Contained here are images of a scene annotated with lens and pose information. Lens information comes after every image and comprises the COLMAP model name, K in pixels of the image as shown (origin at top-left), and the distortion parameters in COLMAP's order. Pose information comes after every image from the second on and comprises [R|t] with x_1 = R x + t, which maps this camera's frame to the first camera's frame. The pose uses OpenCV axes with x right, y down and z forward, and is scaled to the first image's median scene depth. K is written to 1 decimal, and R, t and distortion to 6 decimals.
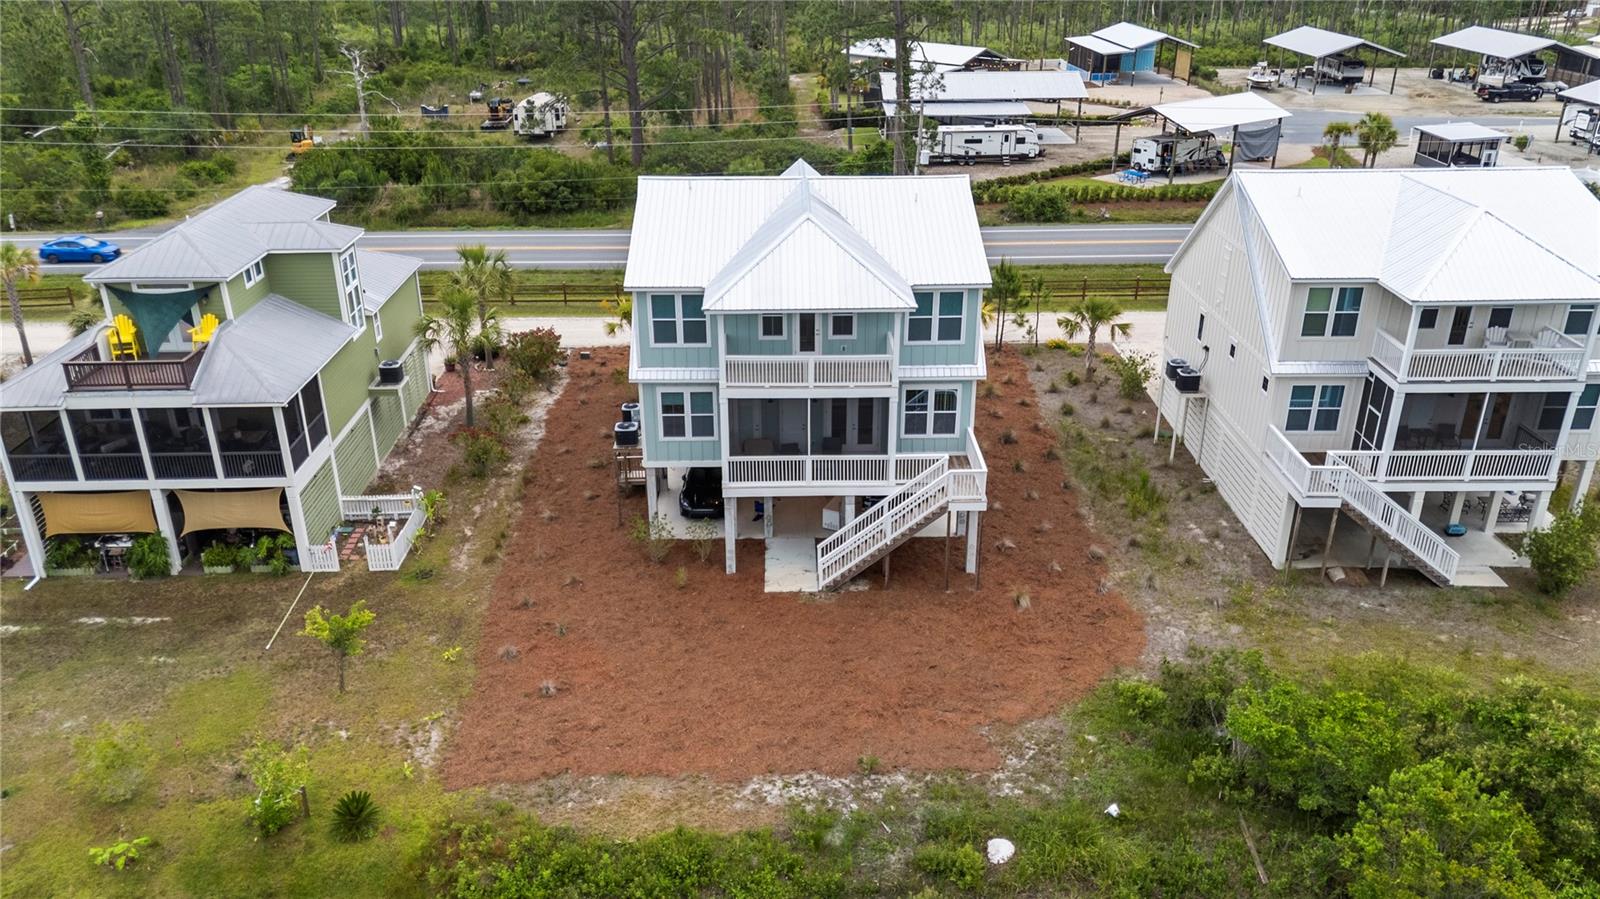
lens RADIAL K [[1193.8, 0, 783.1], [0, 1193.8, 442.1], [0, 0, 1]] dist [0.051368, -0.023767]
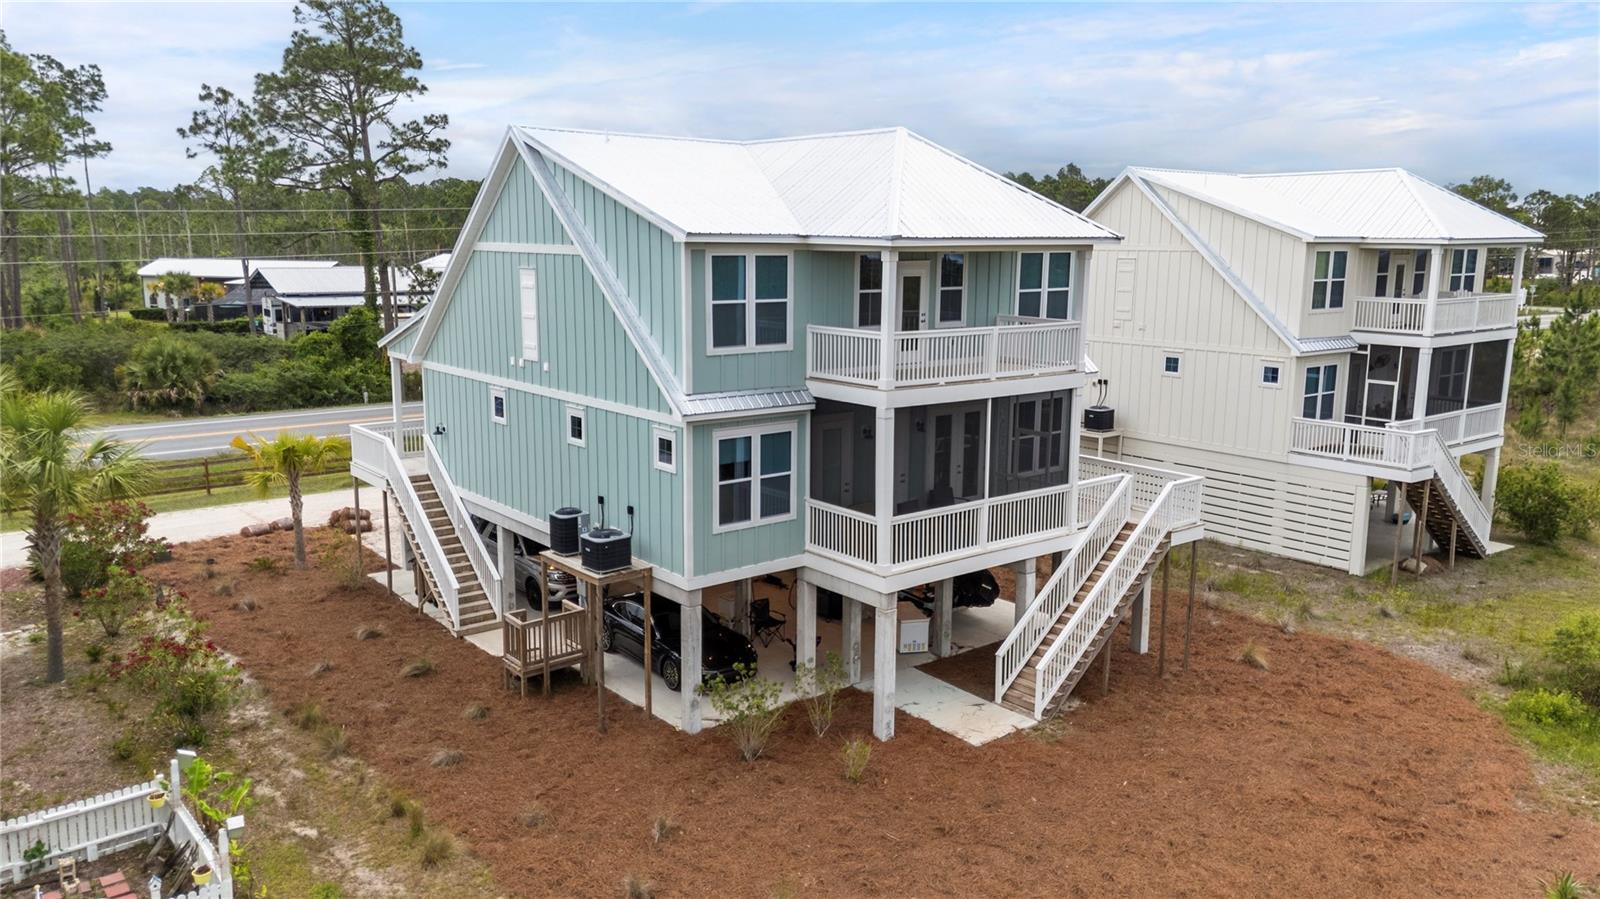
lens RADIAL K [[1193.8, 0, 782.2], [0, 1193.8, 444.7], [0, 0, 1]] dist [0.051368, -0.023767]
pose [[0.784625, -0.093382, 0.612897, -0.426370], [0.235827, 0.959232, -0.155753, 0.054316], [-0.573366, 0.266746, 0.774660, 0.566656]]
